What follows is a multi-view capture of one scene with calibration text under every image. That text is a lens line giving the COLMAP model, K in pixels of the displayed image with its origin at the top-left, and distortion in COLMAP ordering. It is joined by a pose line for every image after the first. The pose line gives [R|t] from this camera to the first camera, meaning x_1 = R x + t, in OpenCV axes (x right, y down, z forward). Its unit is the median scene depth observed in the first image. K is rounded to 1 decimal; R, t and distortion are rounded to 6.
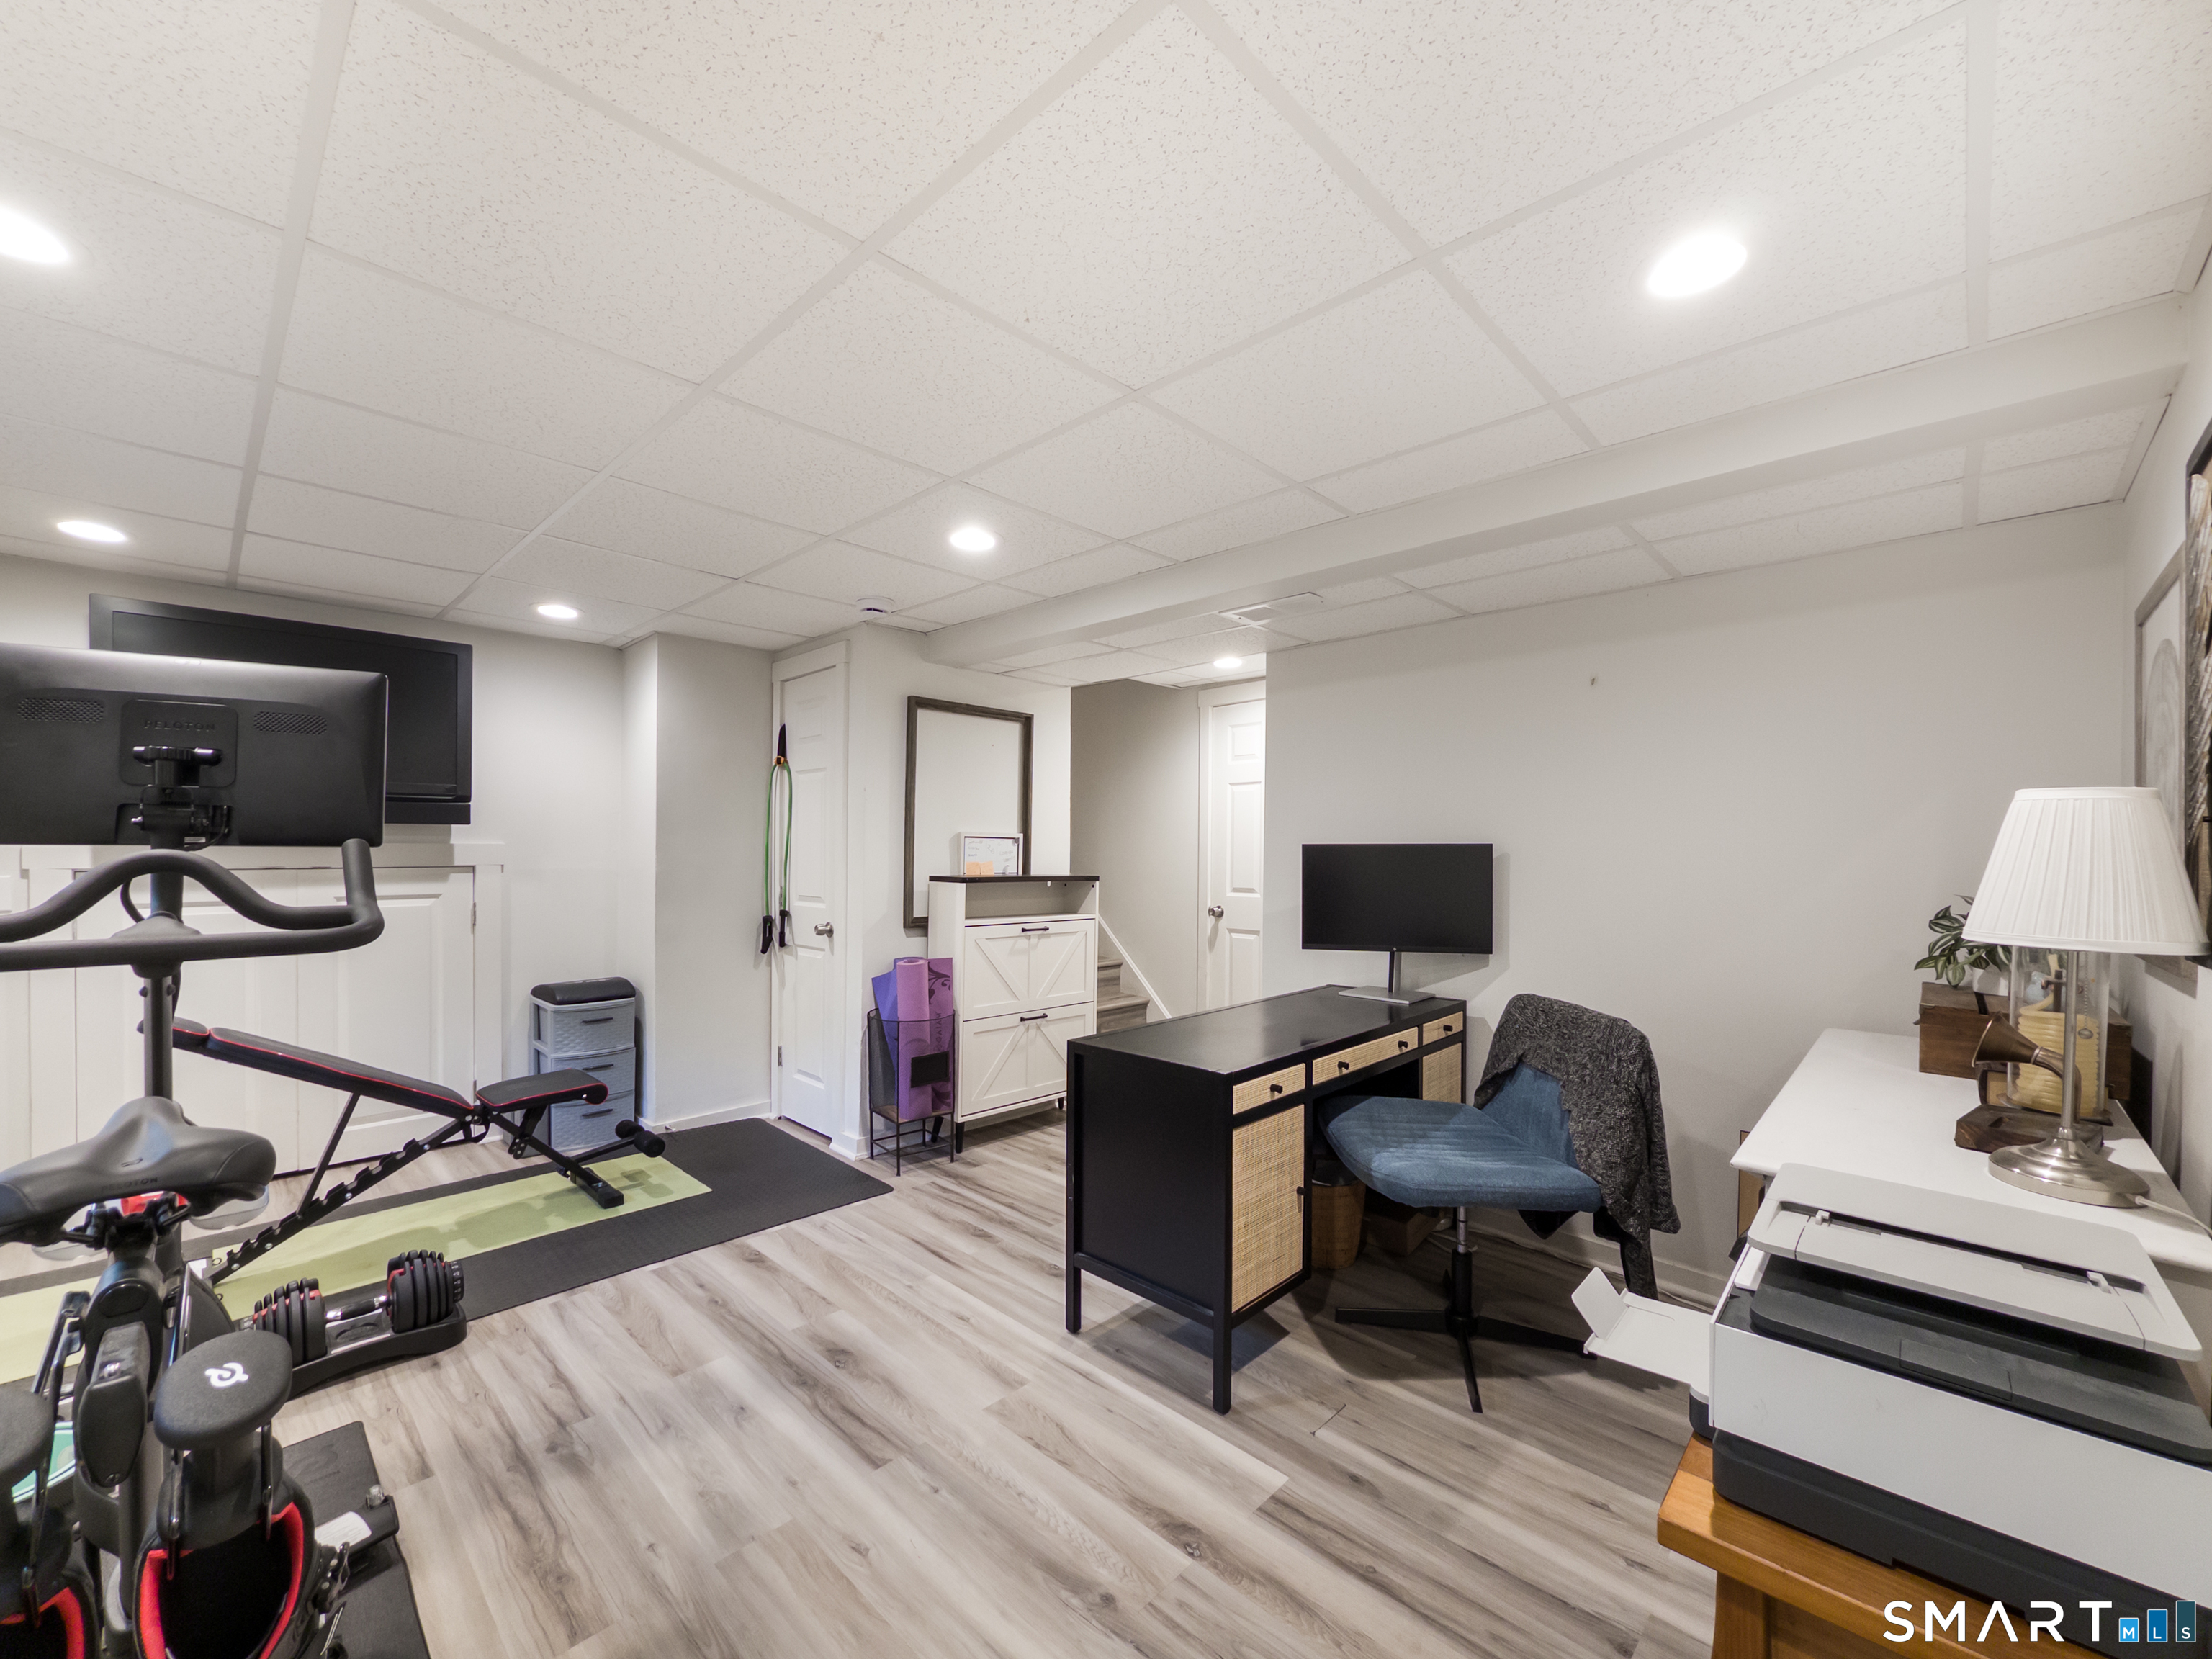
lens RADIAL K [[887.5, 0, 1105.4], [0, 887.5, 834.9], [0, 0, 1]] dist [-0.000486, -0.000246]
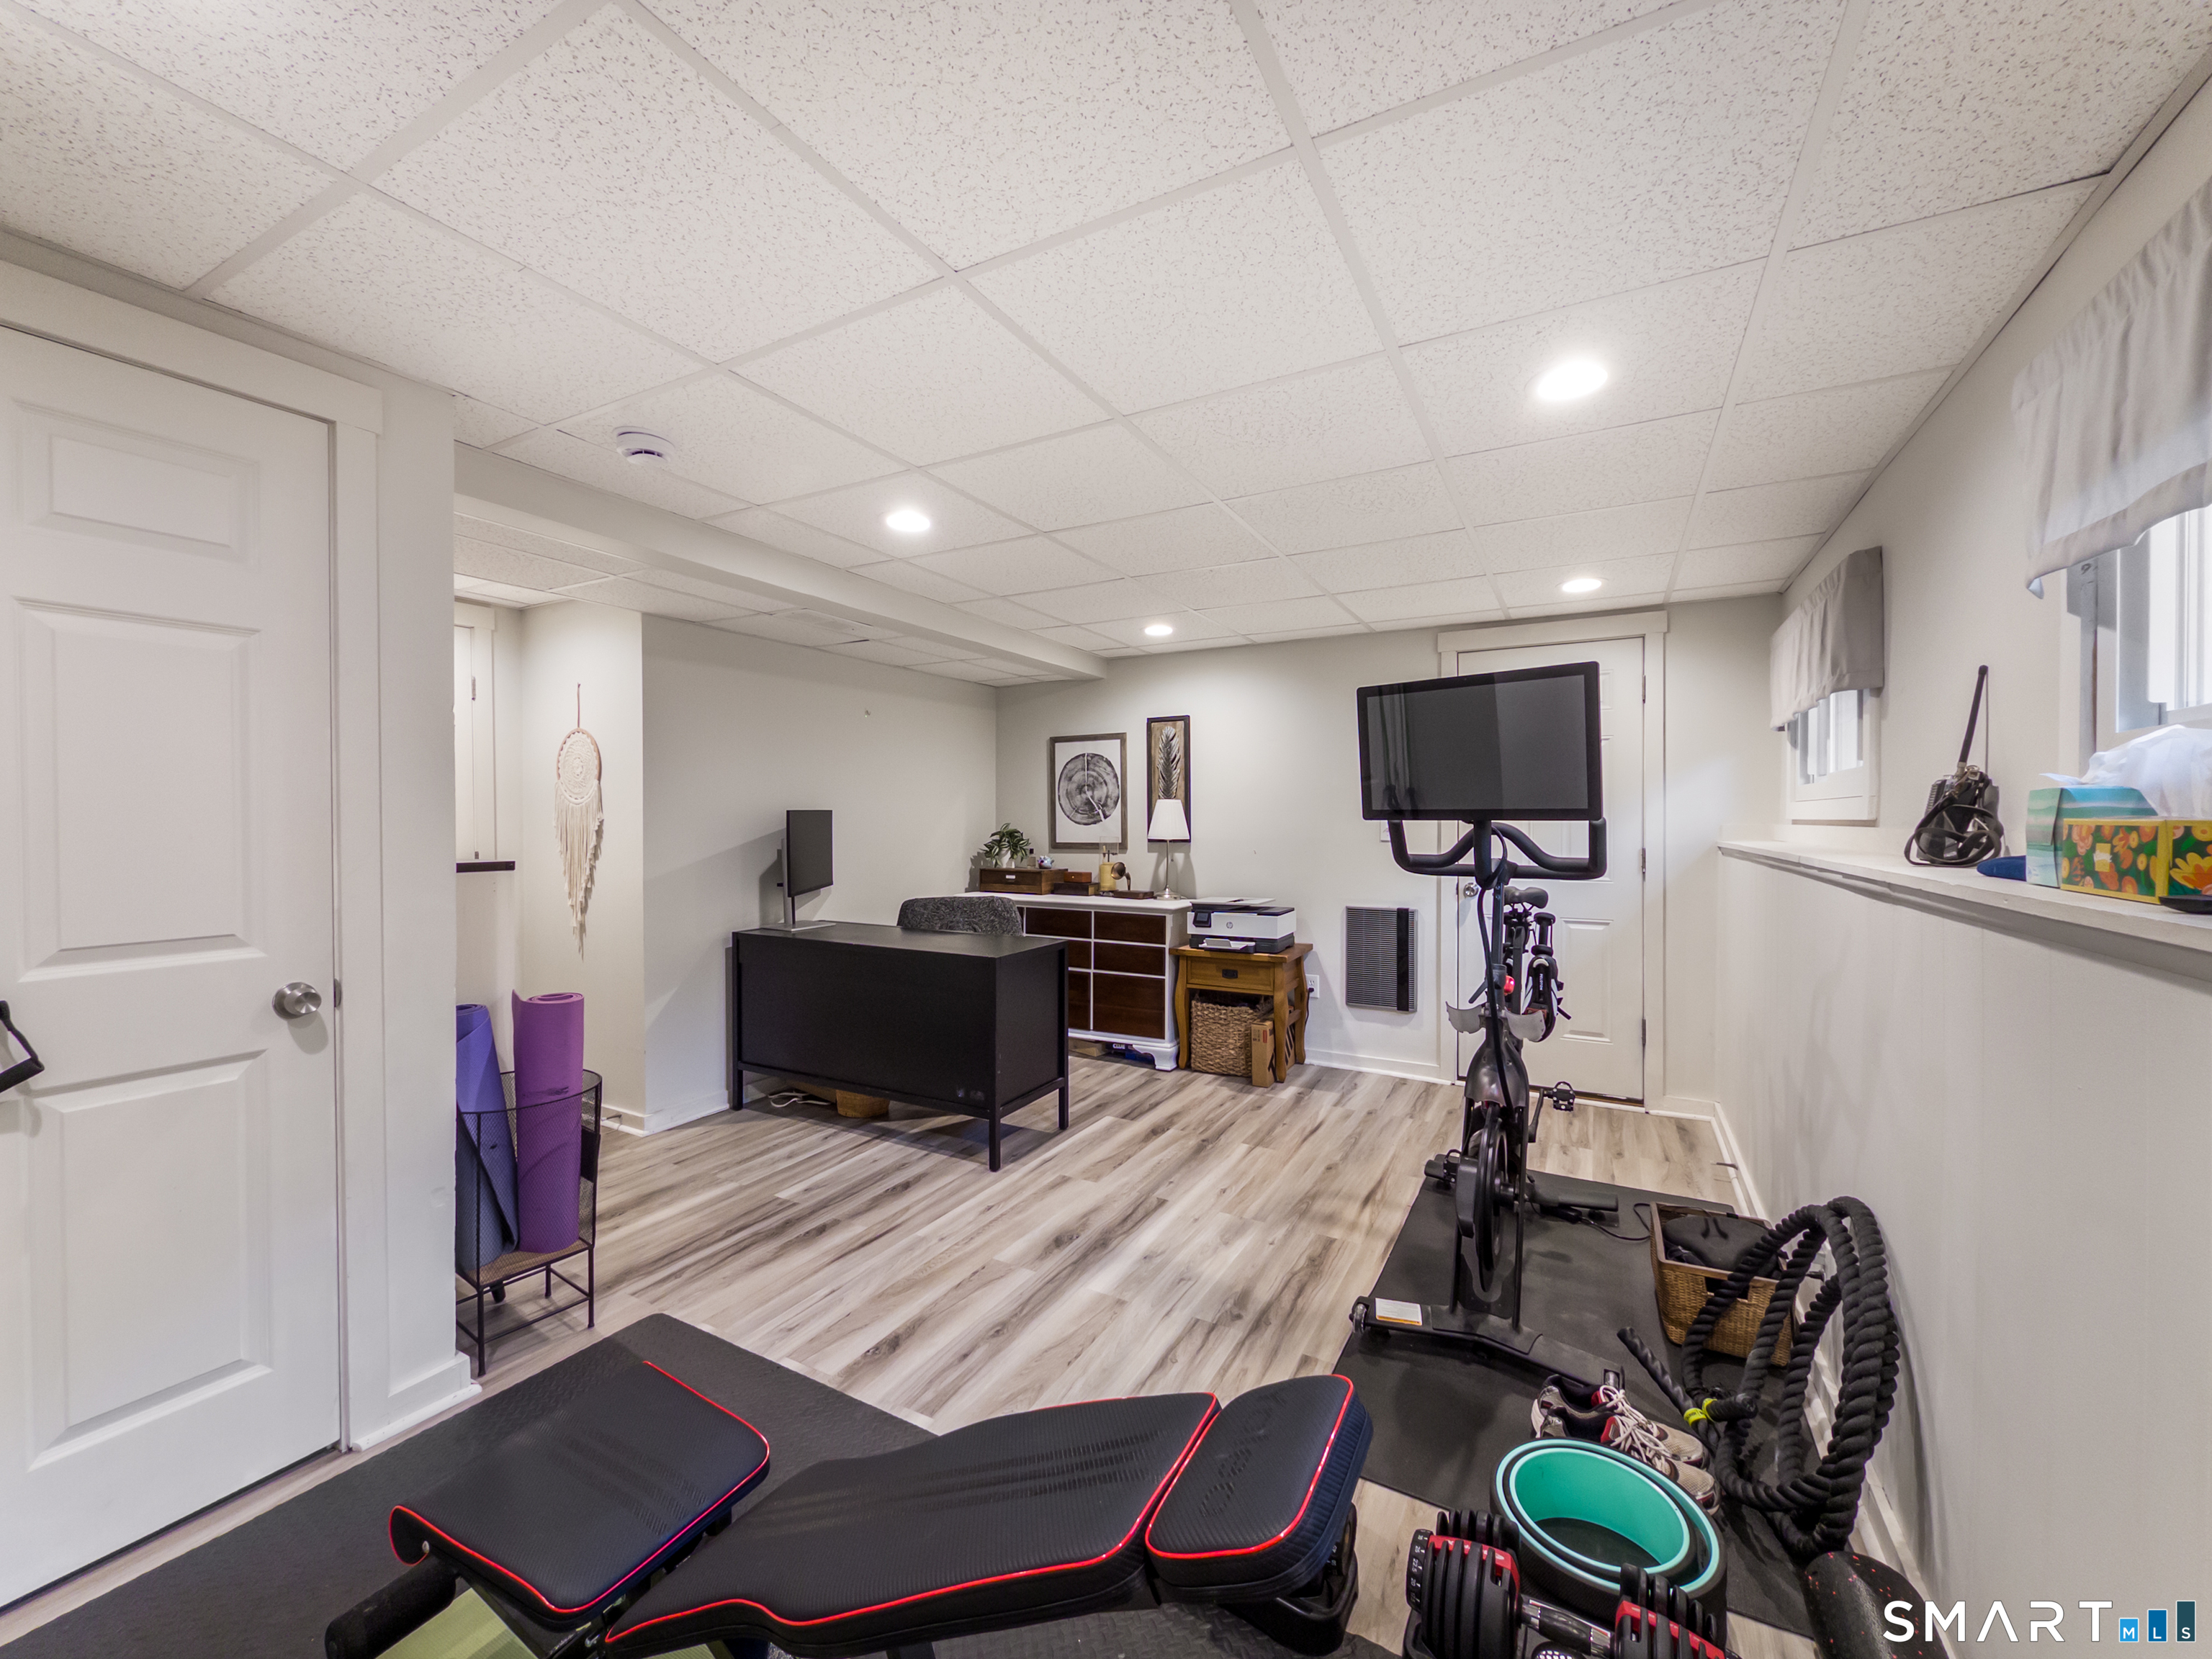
lens RADIAL K [[887.5, 0, 1105.4], [0, 887.5, 834.9], [0, 0, 1]] dist [-0.000486, -0.000246]
pose [[-0.255642, -0.029566, 0.966319, -1.624712], [-0.017334, 0.999512, 0.025996, 0.010877], [-0.966616, -0.010104, -0.256030, 1.405312]]
